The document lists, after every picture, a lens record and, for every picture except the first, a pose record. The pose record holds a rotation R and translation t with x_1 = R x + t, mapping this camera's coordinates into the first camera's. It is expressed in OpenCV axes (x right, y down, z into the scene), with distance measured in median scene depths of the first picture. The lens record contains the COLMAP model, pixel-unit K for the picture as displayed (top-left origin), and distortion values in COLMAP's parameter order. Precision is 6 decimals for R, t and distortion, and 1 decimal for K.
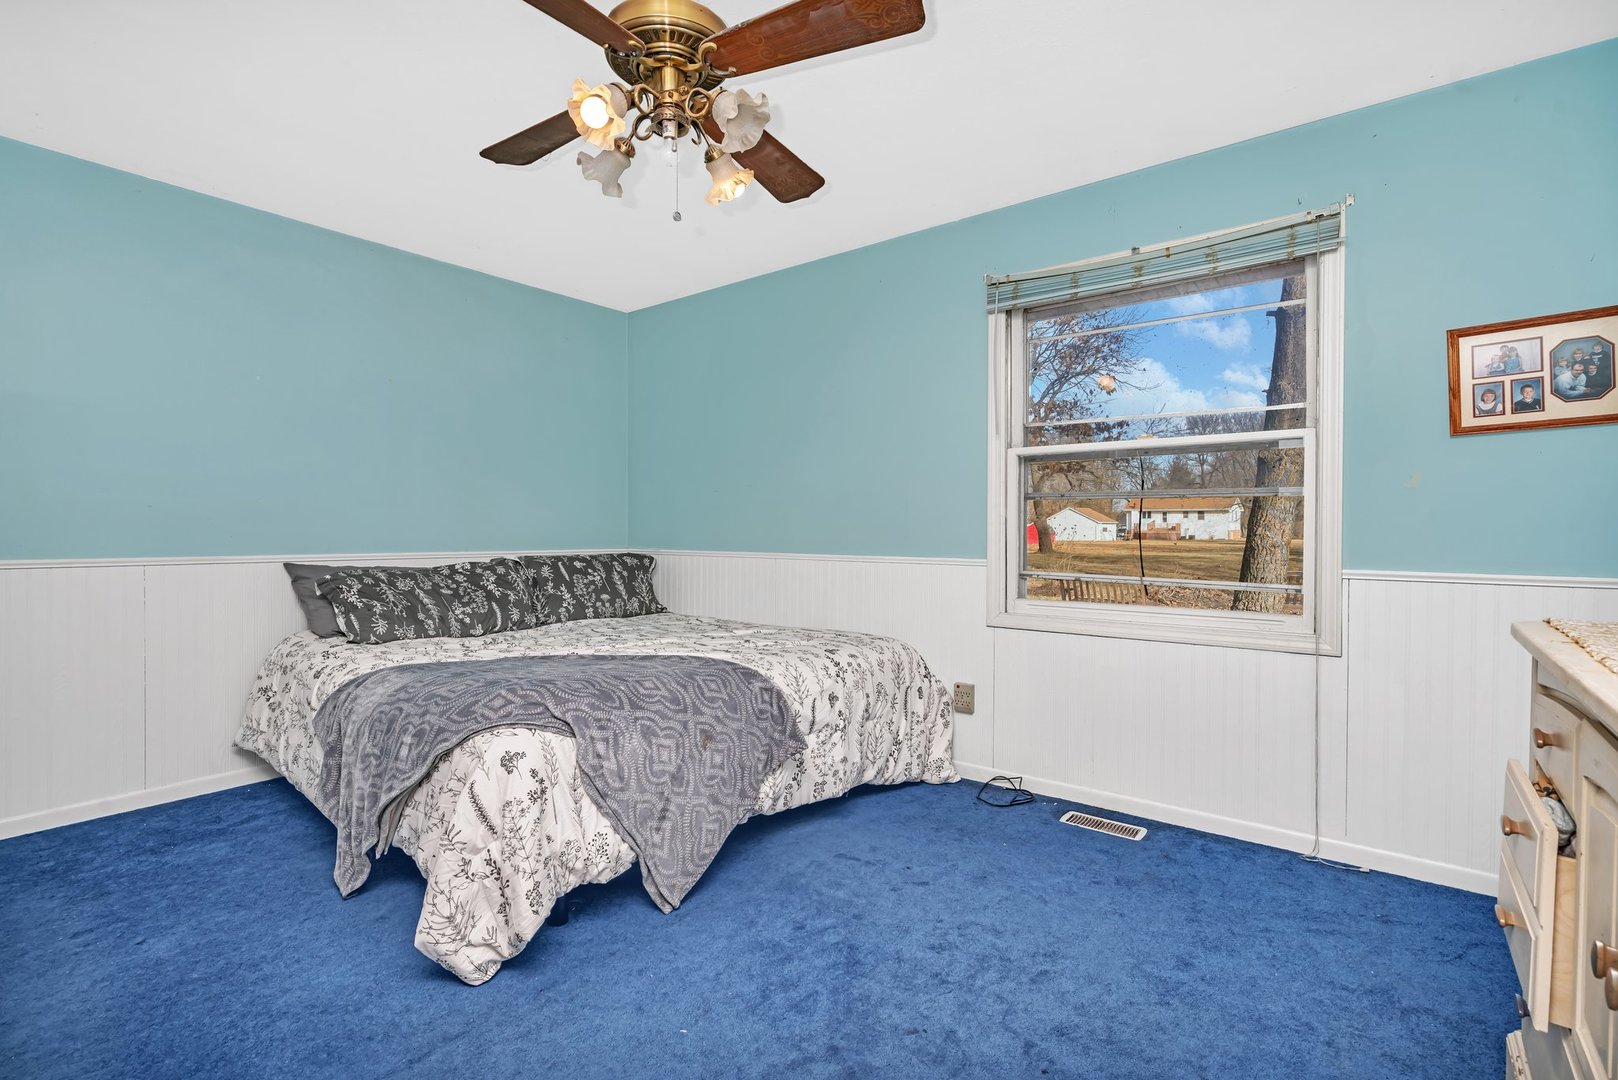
lens RADIAL K [[750.9, 0, 802.7], [0, 750.9, 541.3], [0, 0, 1]] dist [0.001813, 0.000378]
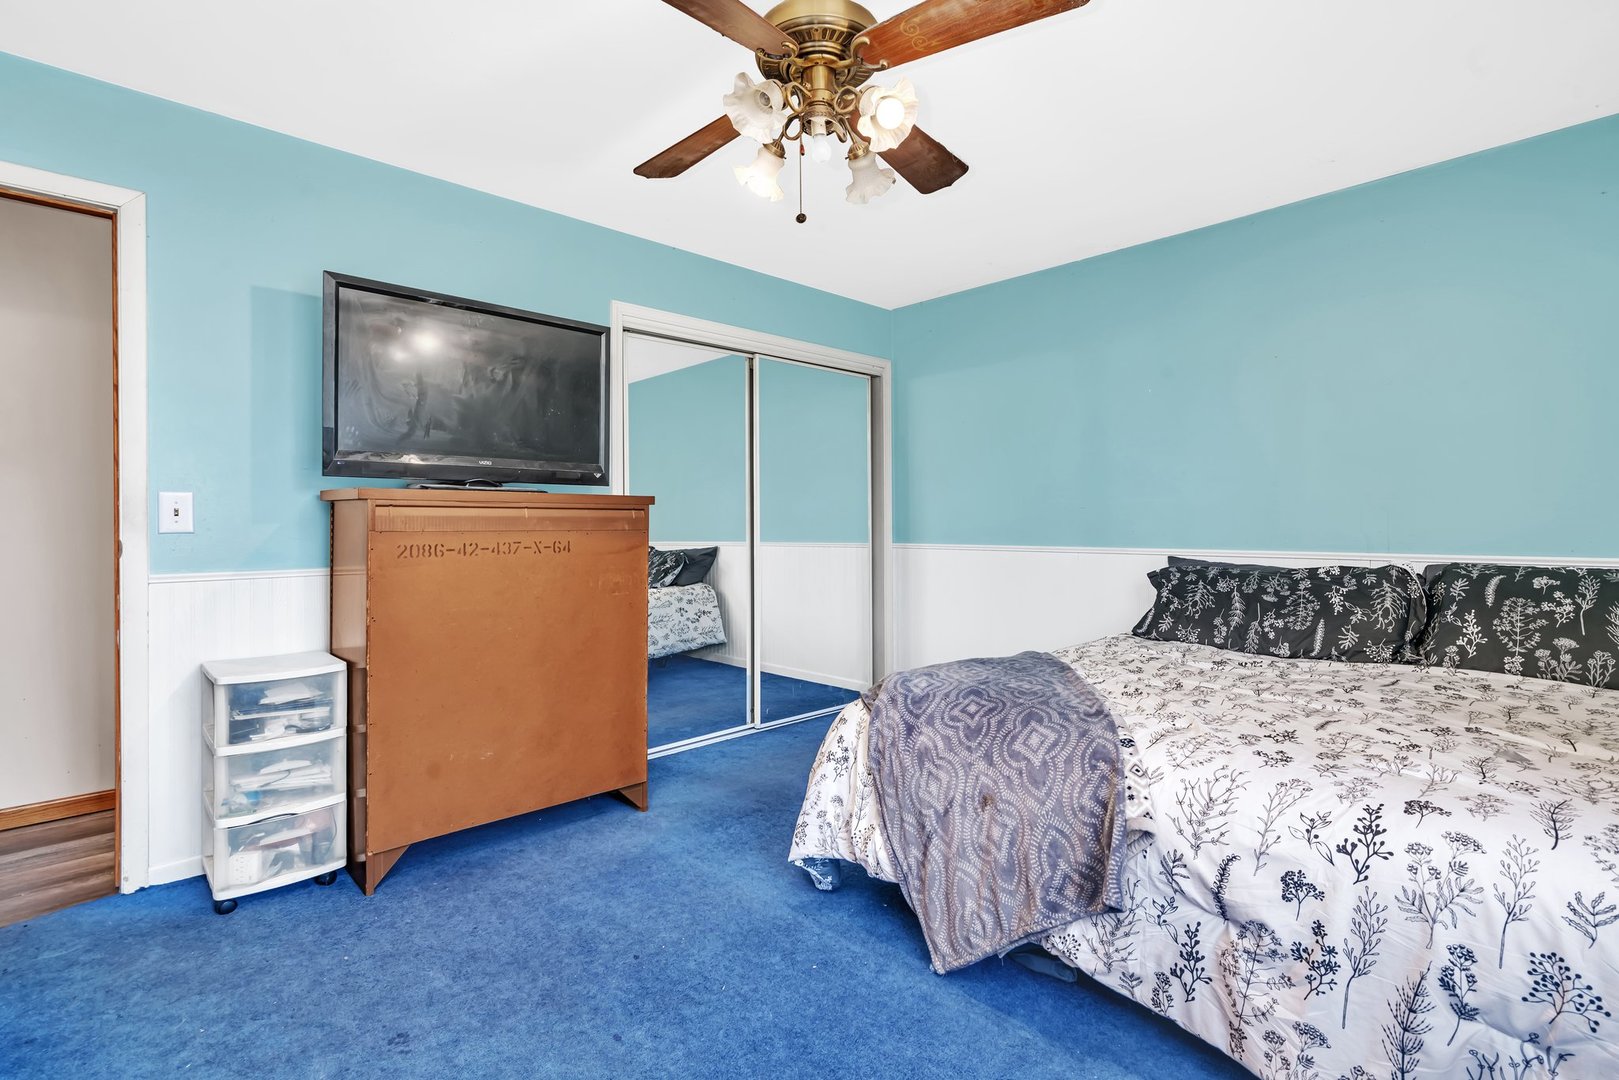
lens RADIAL K [[751.3, 0, 802.9], [0, 751.3, 531.7], [0, 0, 1]] dist [0.001813, 0.000378]
pose [[-0.128352, 0.006329, -0.991708, 0.445507], [-0.010561, 0.999914, 0.007748, -0.008923], [0.991672, 0.011467, -0.128275, 0.617728]]
